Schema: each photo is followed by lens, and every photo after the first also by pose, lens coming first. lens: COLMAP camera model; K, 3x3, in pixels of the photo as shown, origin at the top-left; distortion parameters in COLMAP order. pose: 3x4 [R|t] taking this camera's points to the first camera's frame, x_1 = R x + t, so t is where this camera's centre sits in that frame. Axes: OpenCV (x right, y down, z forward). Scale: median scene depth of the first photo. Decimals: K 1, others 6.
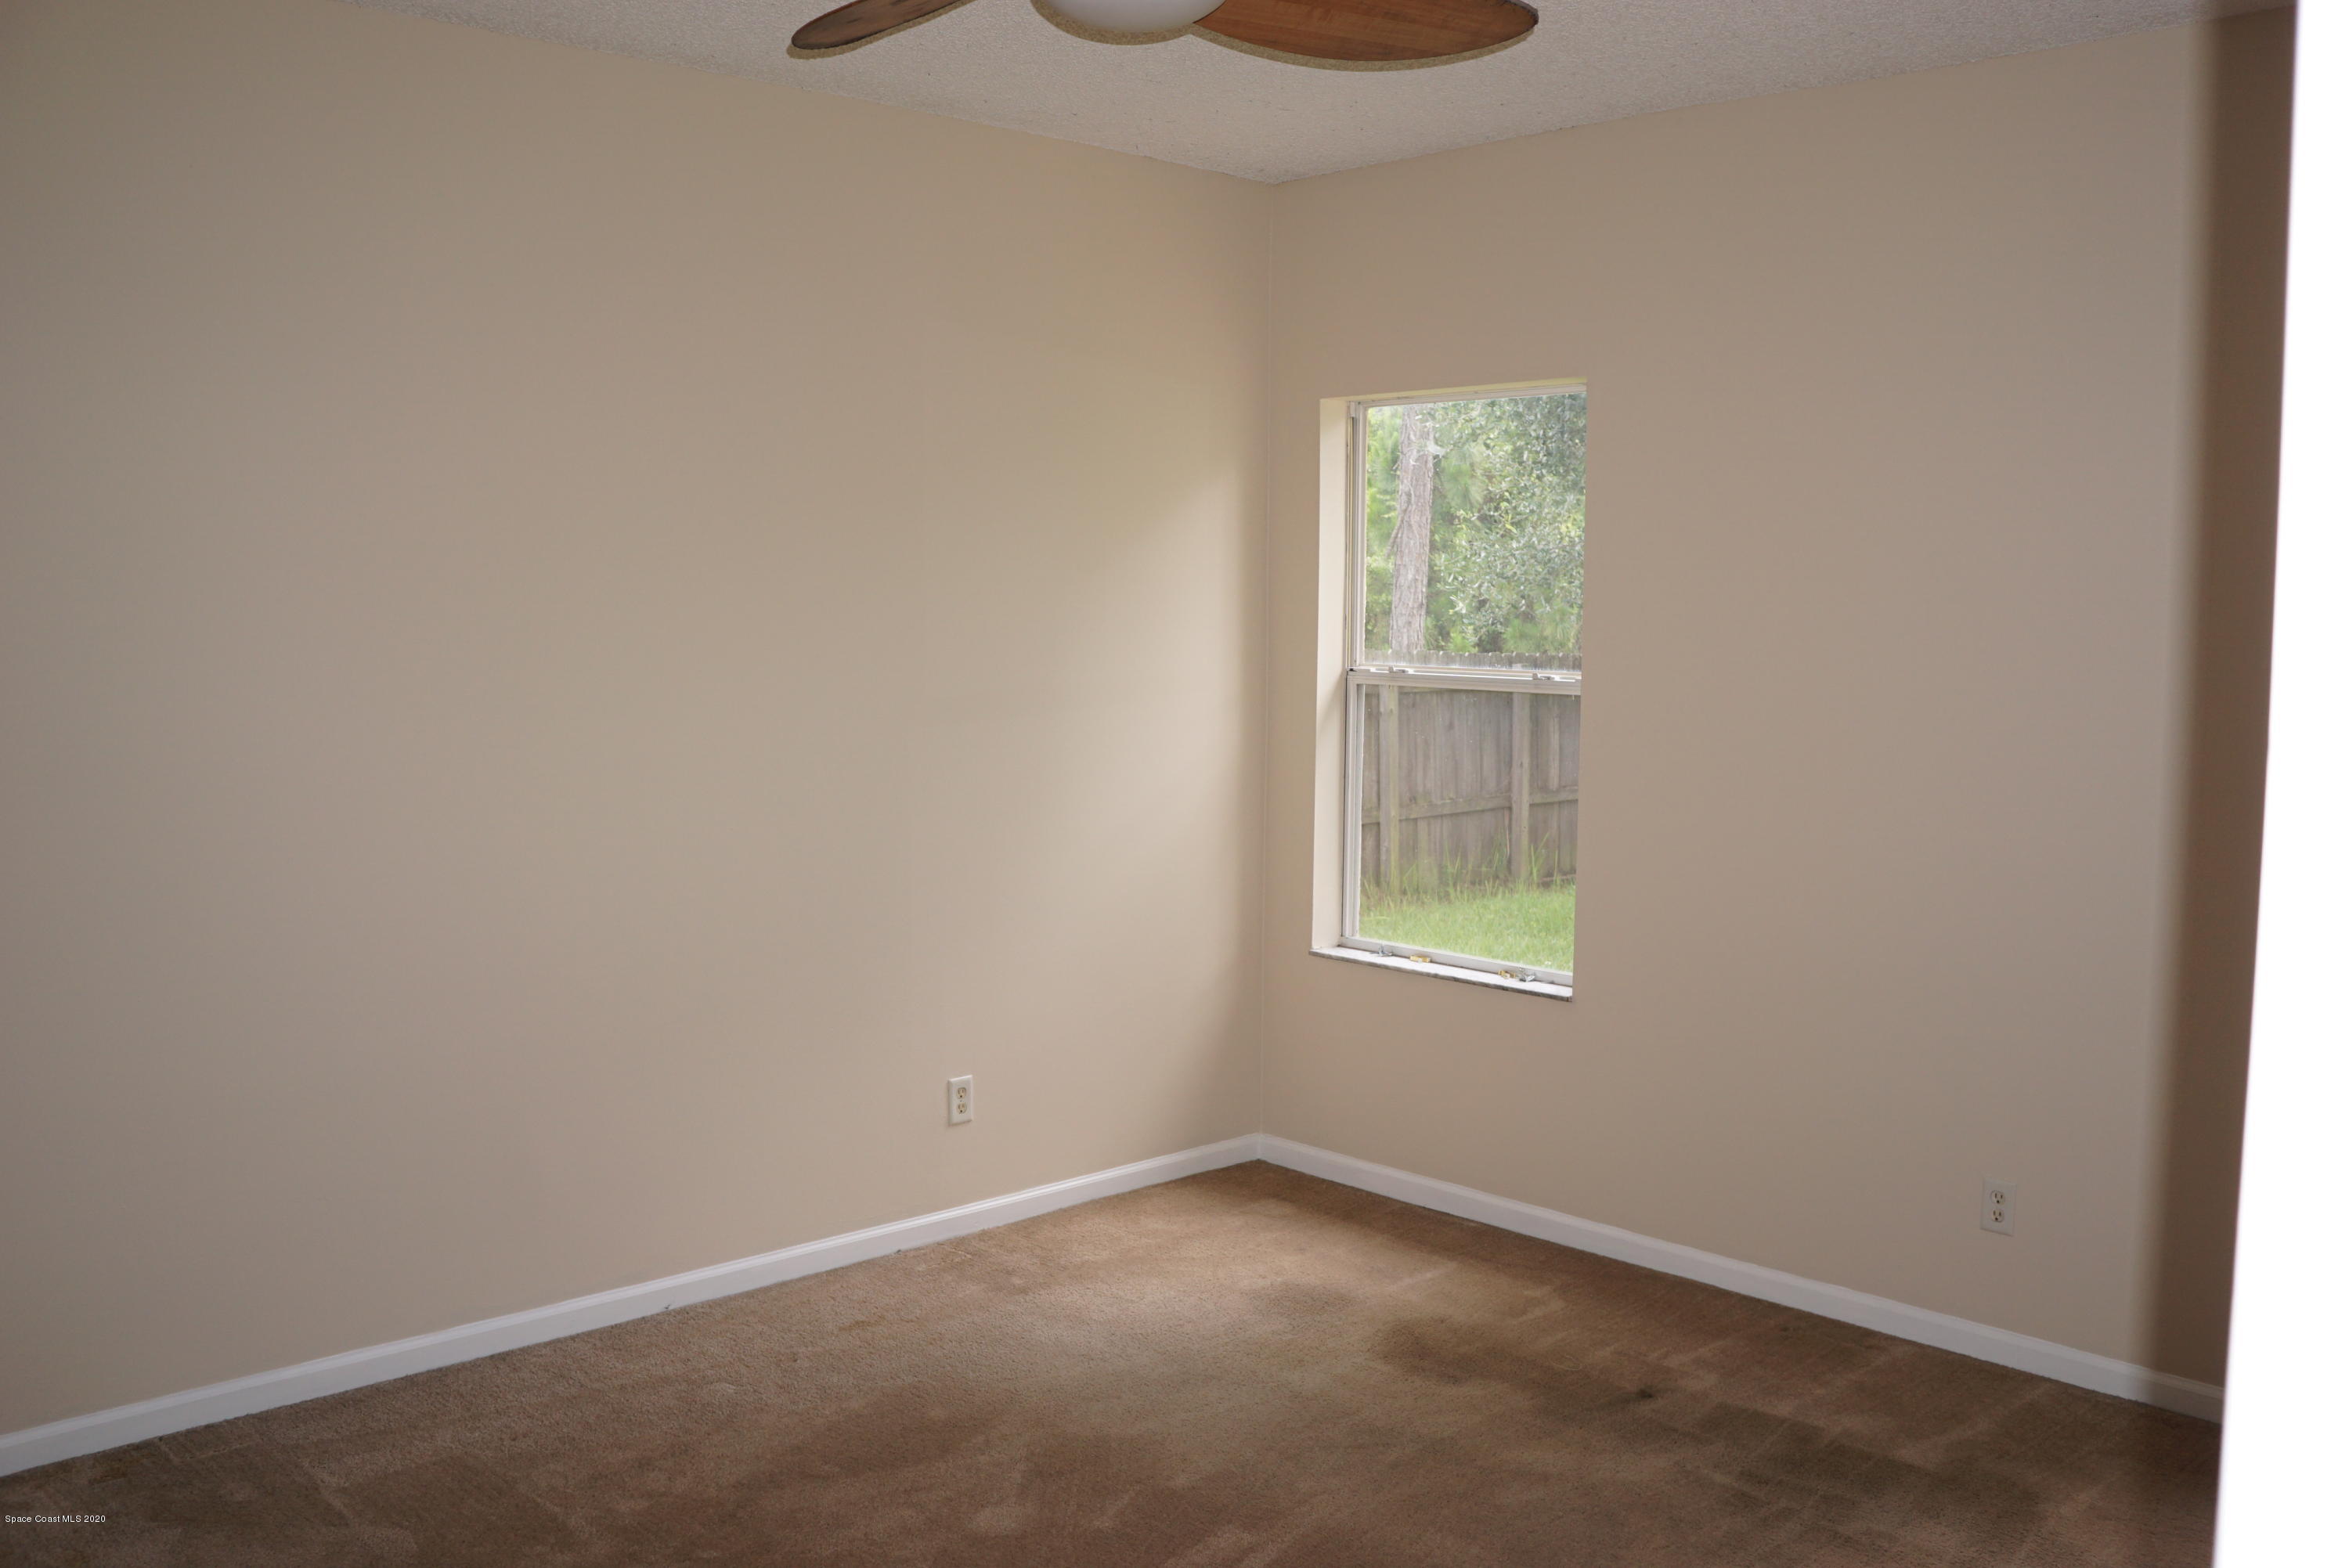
lens RADIAL K [[2055.3, 0, 1174.5], [0, 2055.3, 784.0], [0, 0, 1]] dist [-0.166981, 0.150688]
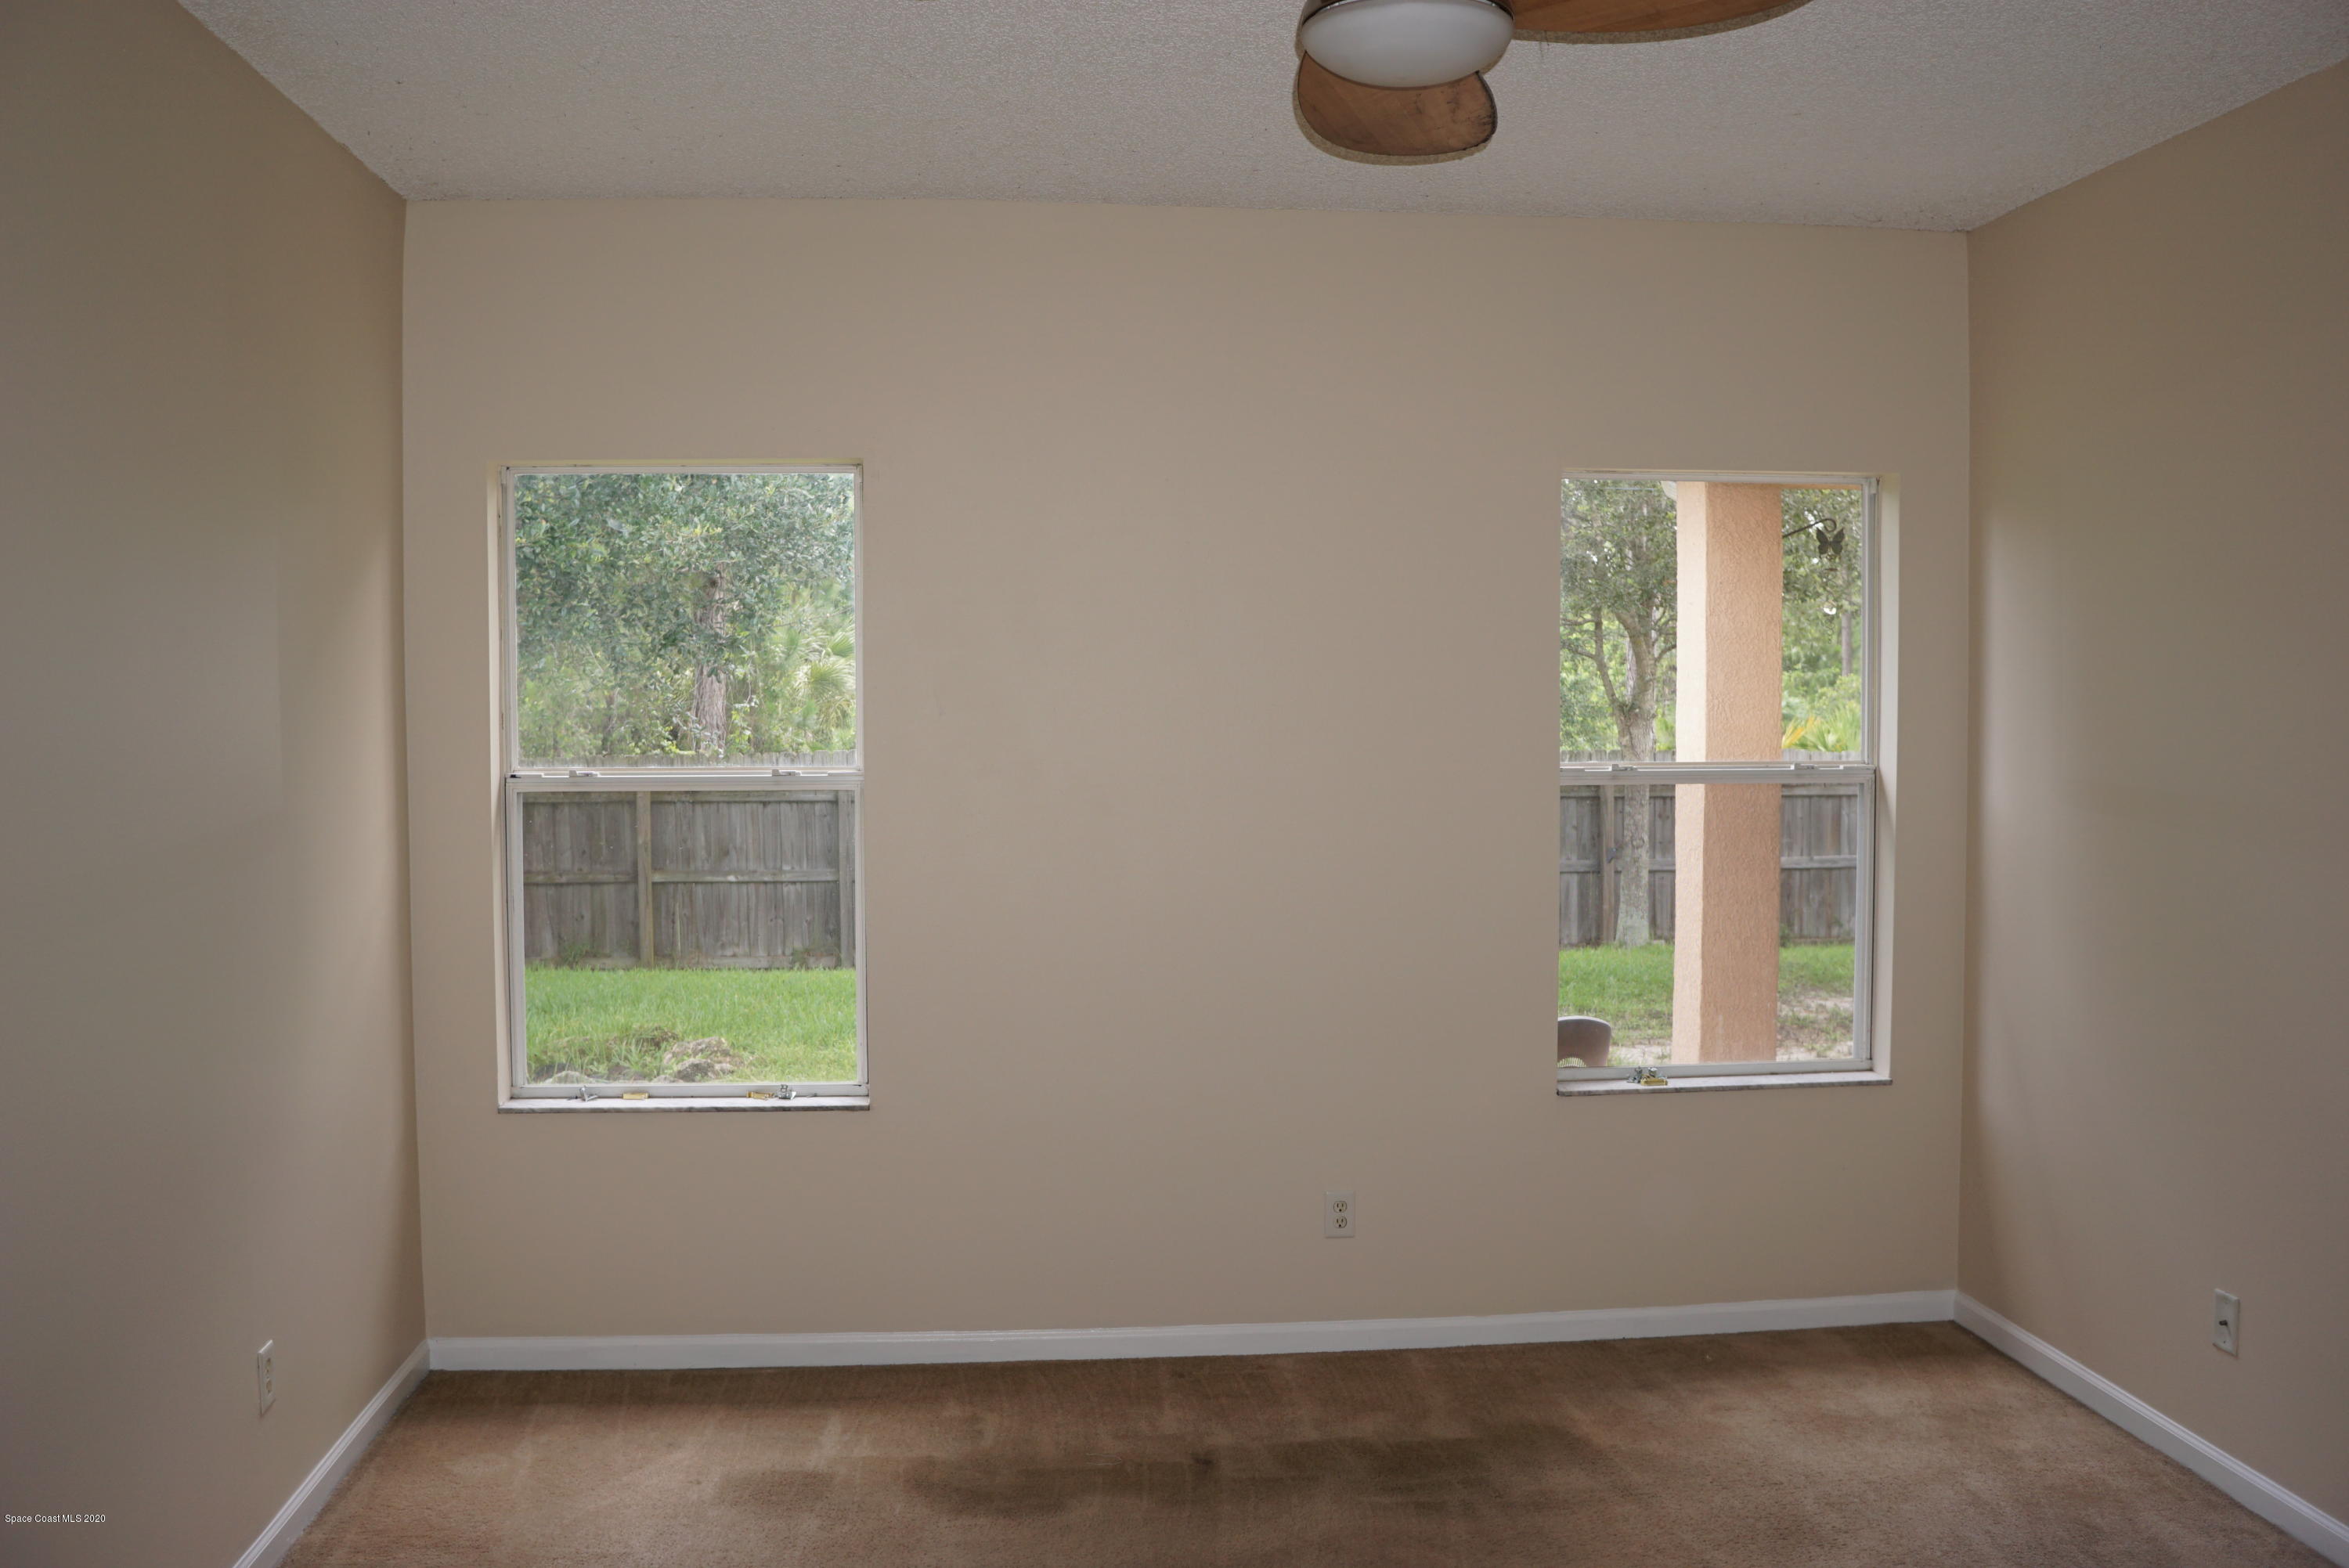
lens RADIAL K [[2055.3, 0, 1174.5], [0, 2055.3, 784.0], [0, 0, 1]] dist [-0.166981, 0.150688]
pose [[0.613389, -0.046078, 0.788436, -0.540853], [0.080820, 0.996718, -0.004626, -0.033787], [-0.785635, 0.066559, 0.615100, 0.341687]]
